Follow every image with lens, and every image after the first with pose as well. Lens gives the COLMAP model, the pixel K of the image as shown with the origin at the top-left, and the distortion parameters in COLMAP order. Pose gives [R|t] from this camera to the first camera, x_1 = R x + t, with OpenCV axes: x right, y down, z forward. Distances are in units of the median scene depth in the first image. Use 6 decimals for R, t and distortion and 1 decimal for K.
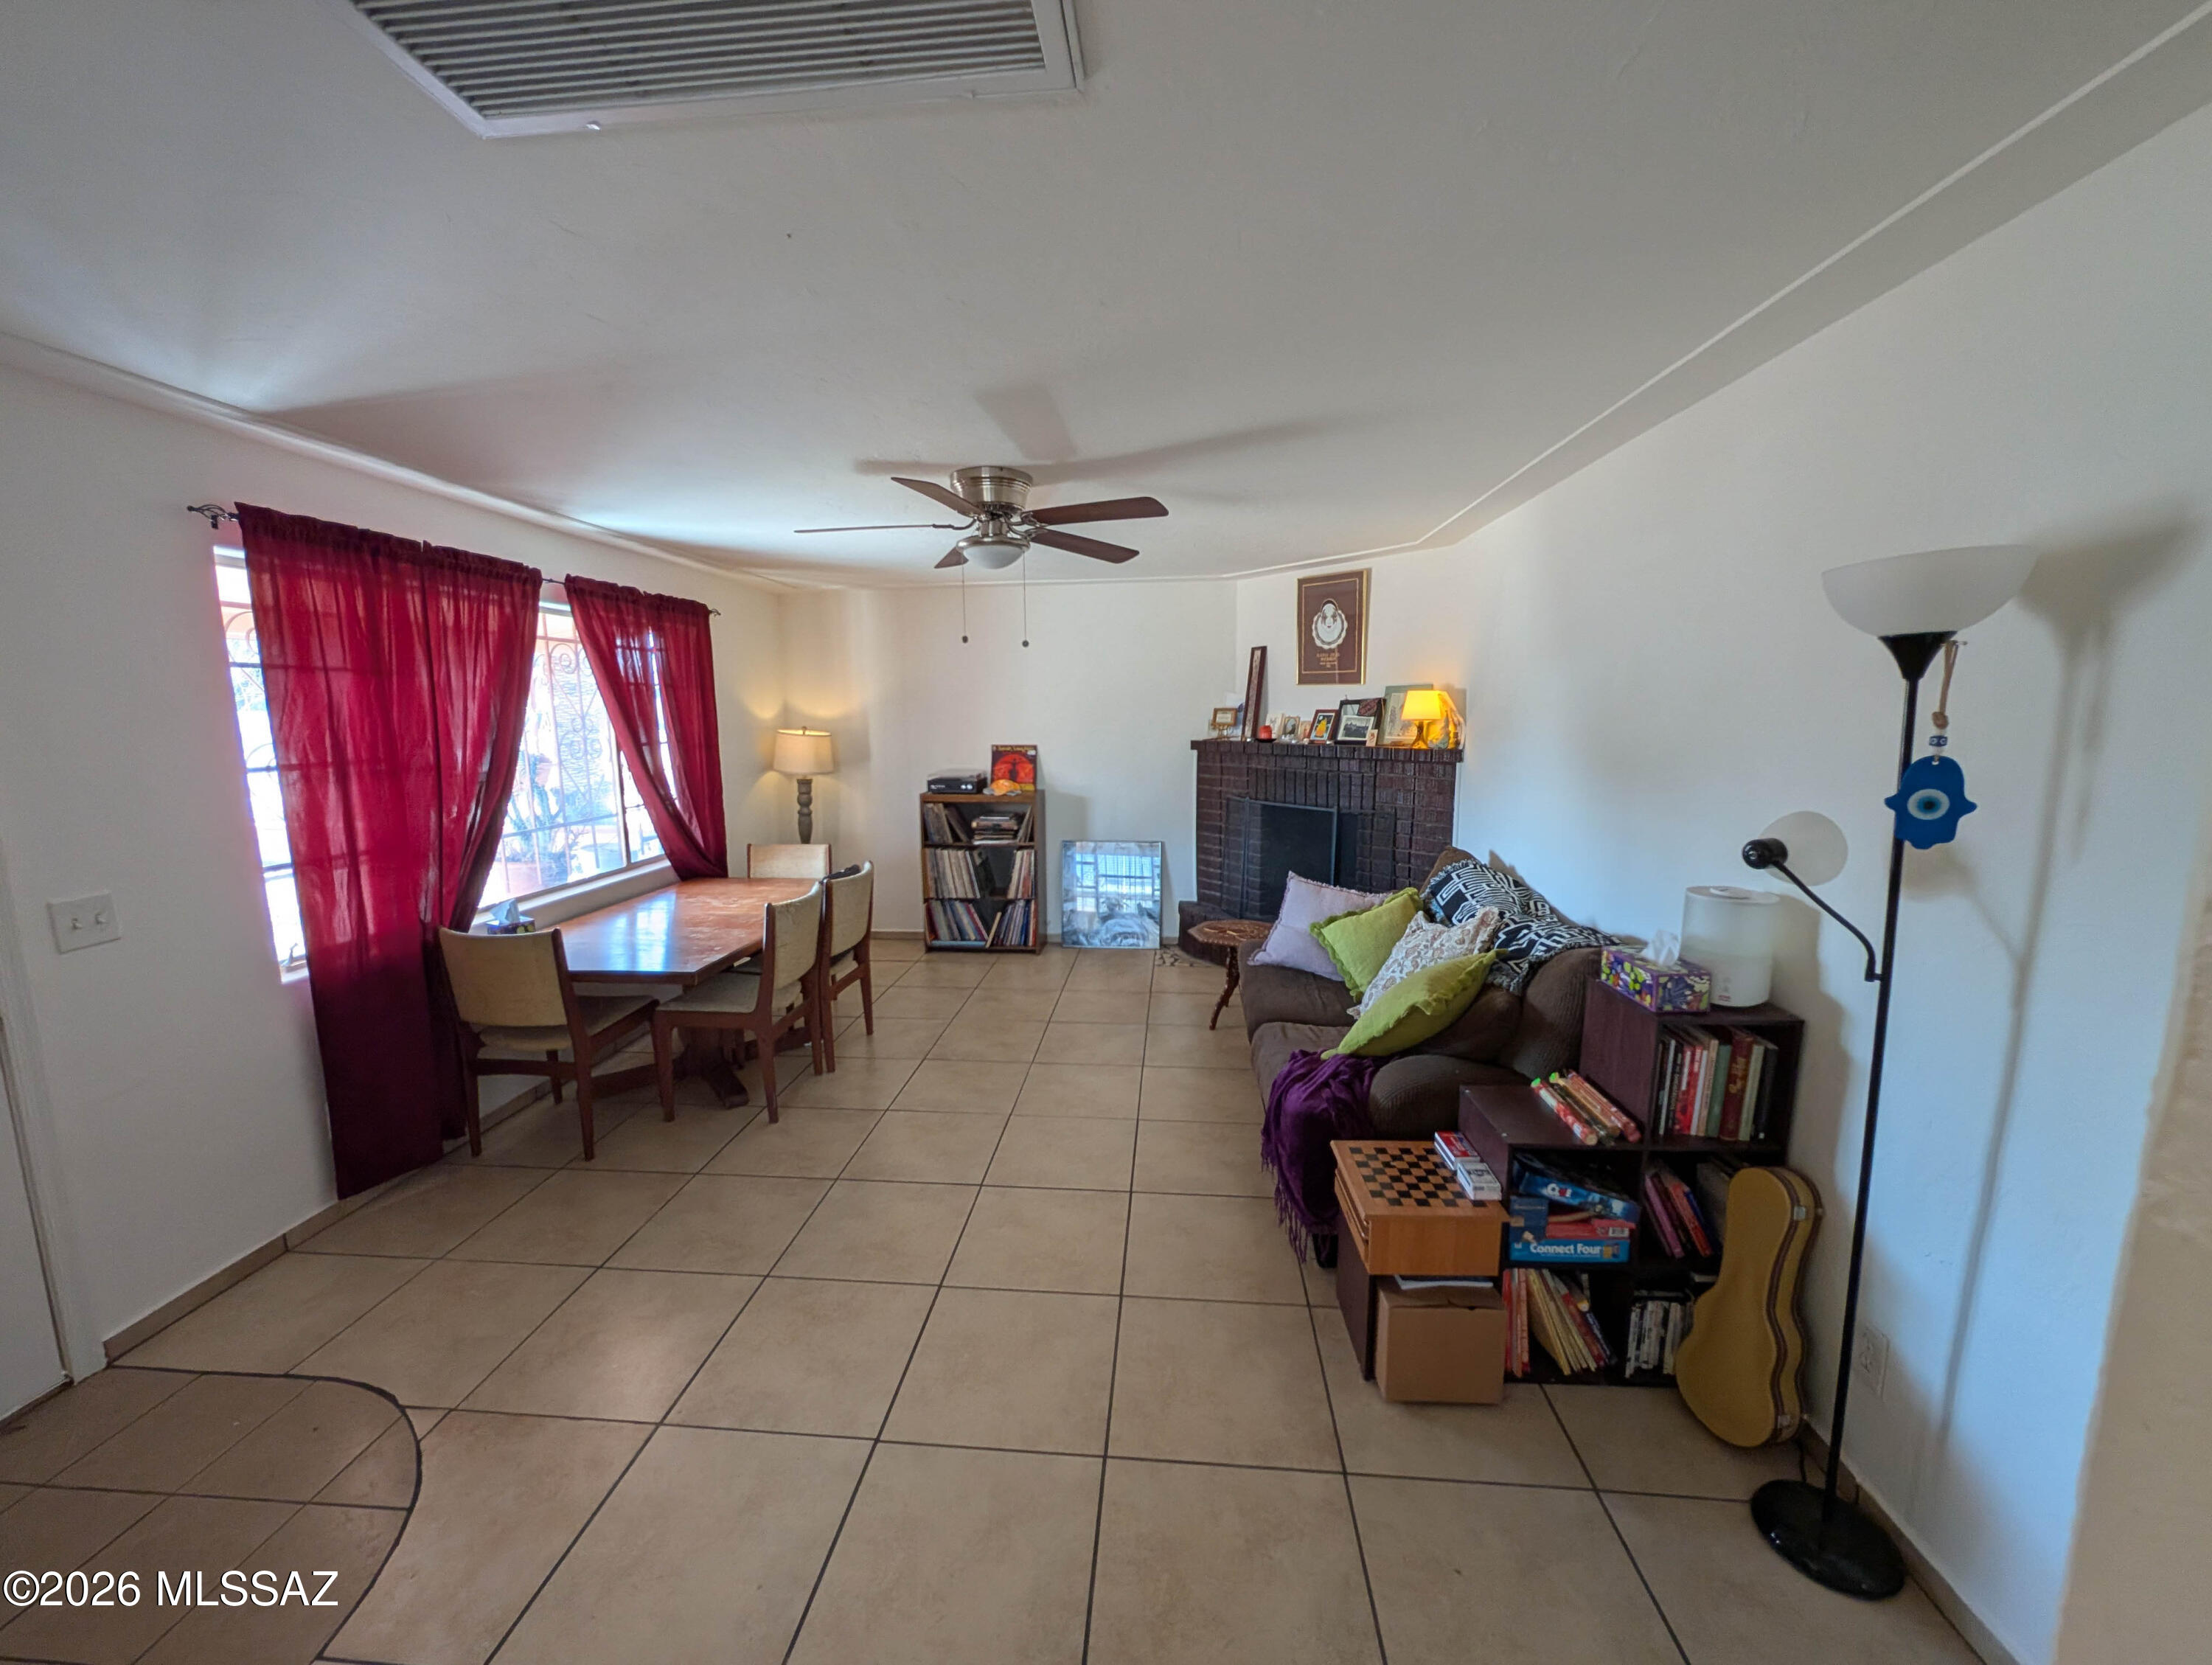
lens RADIAL K [[849.8, 0, 1100.2], [0, 849.8, 831.0], [0, 0, 1]] dist [-0.004004, -0.000104]
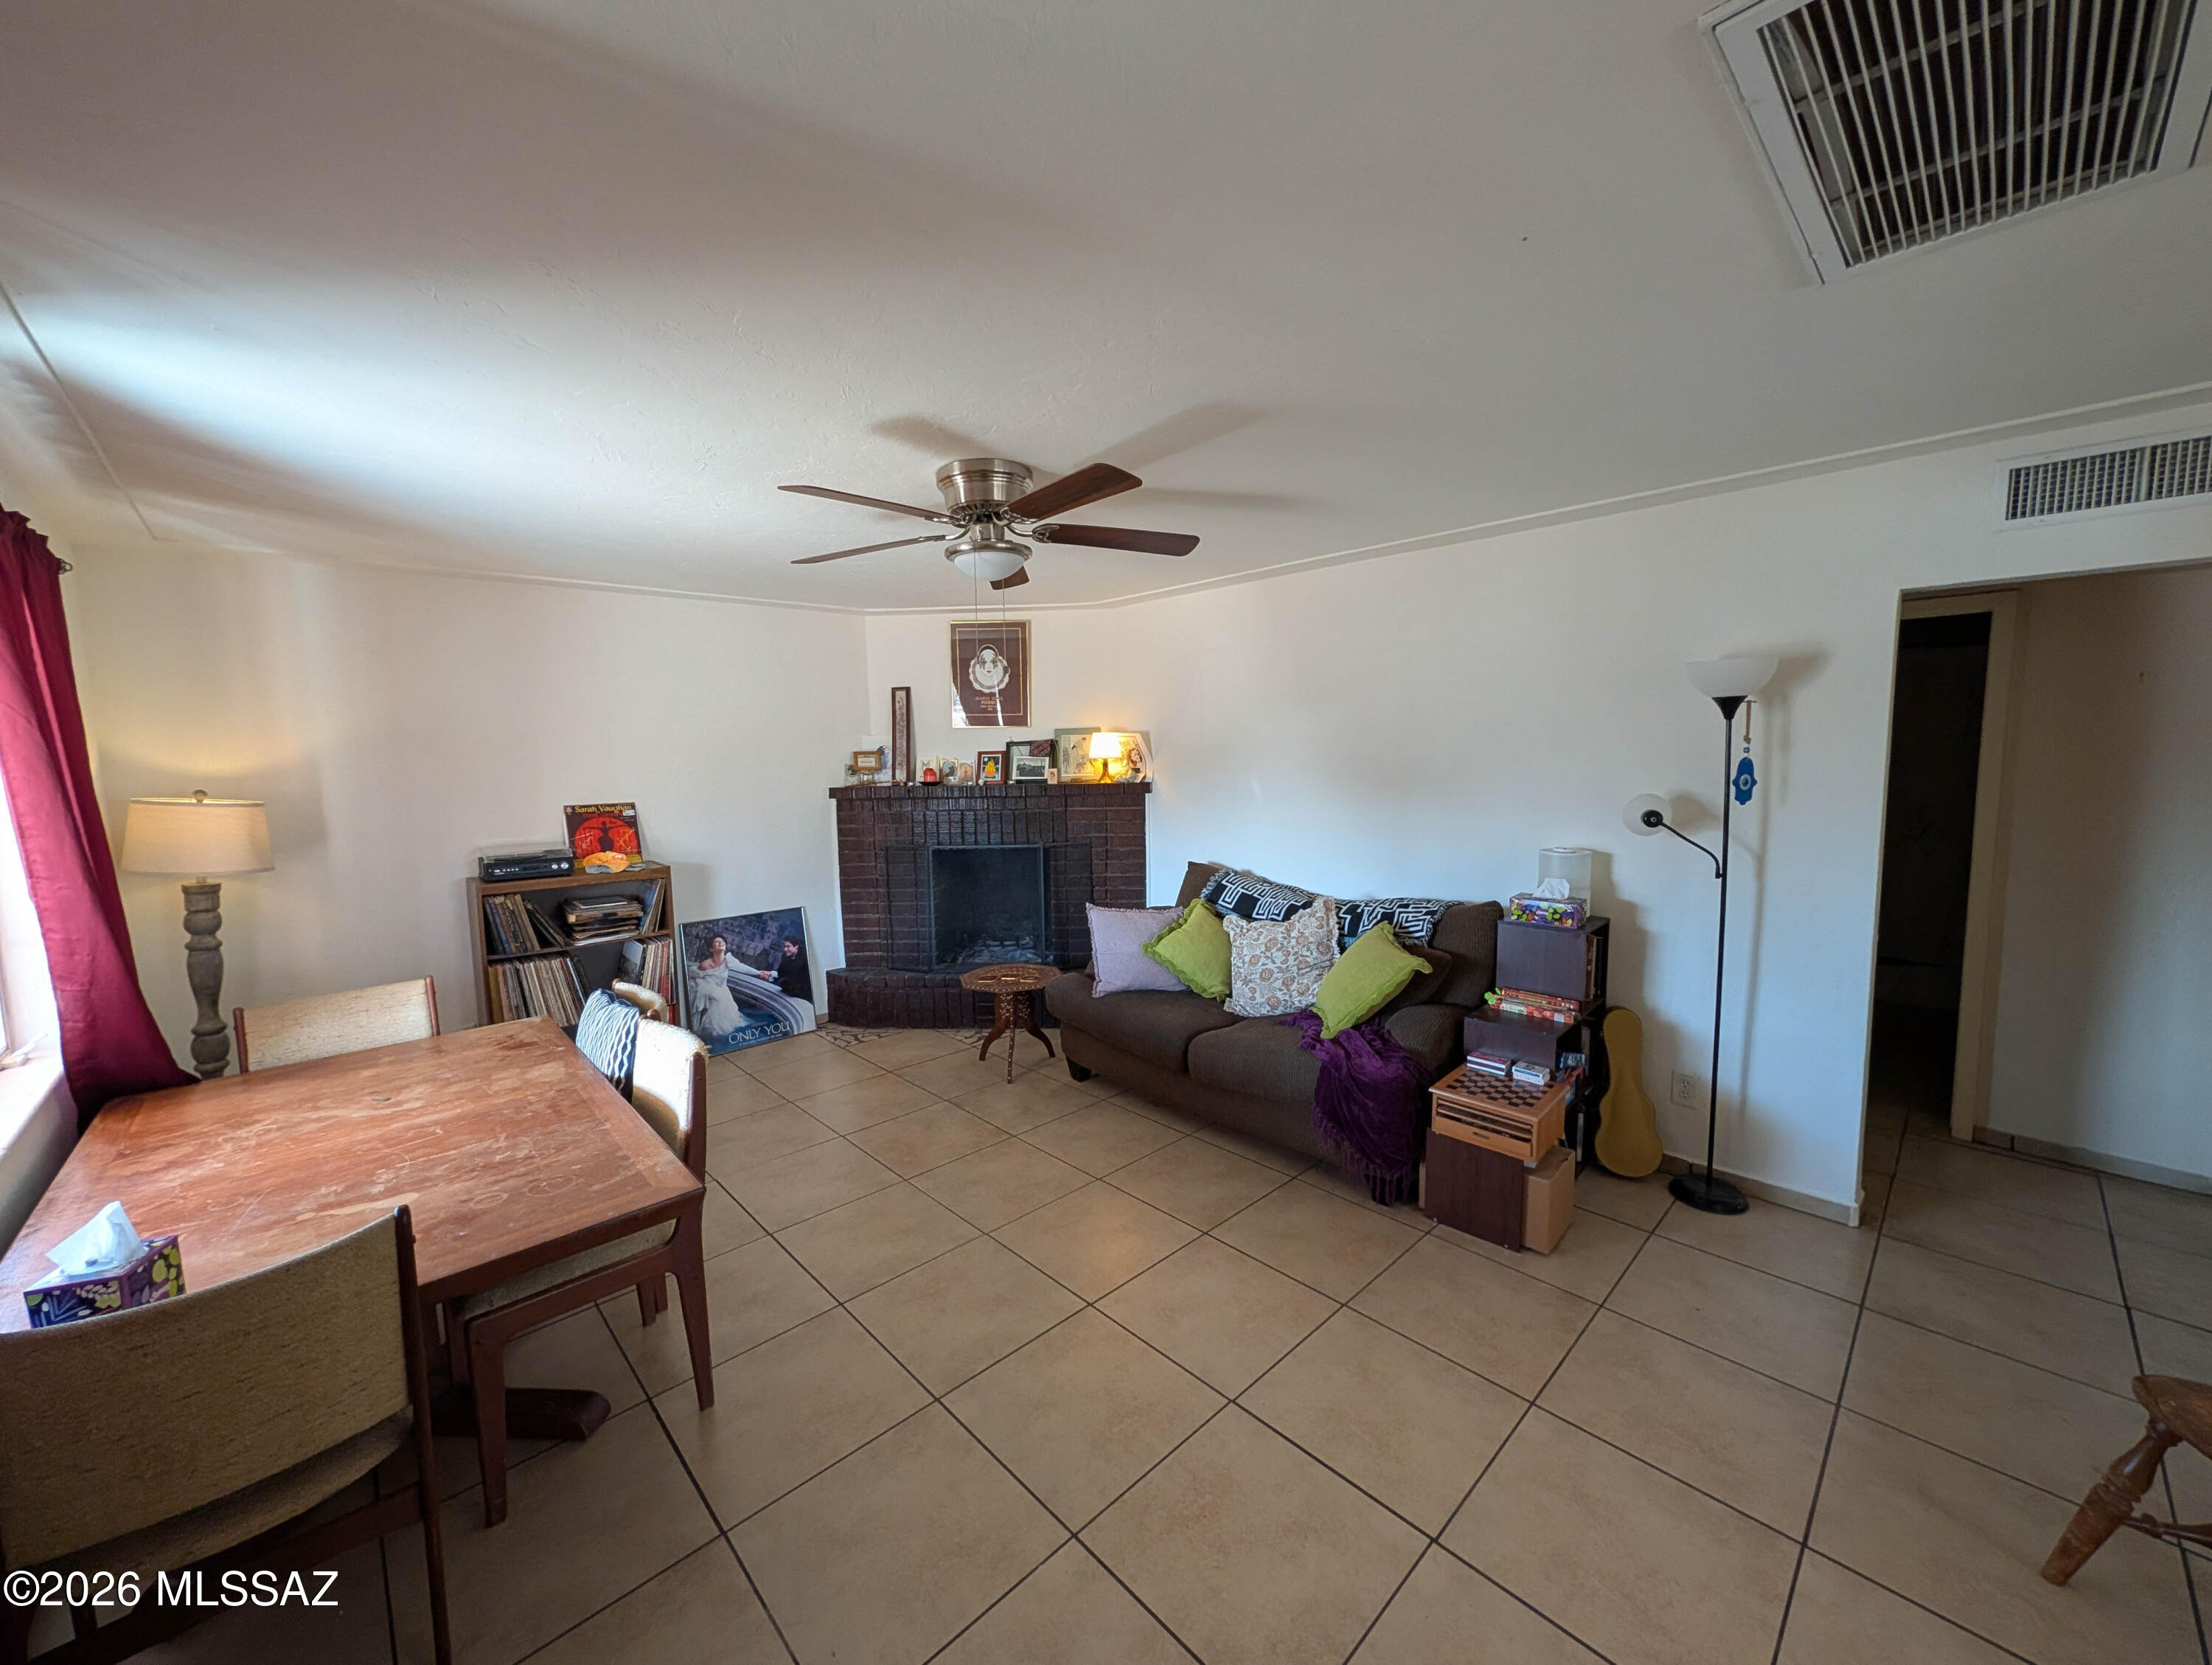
lens RADIAL K [[849.8, 0, 1104.1], [0, 849.8, 834.4], [0, 0, 1]] dist [-0.004004, -0.000104]
pose [[0.662130, -0.079461, 0.745164, -0.420195], [0.121117, 0.992637, -0.001770, -0.024764], [-0.739536, 0.091424, 0.666879, 0.224460]]
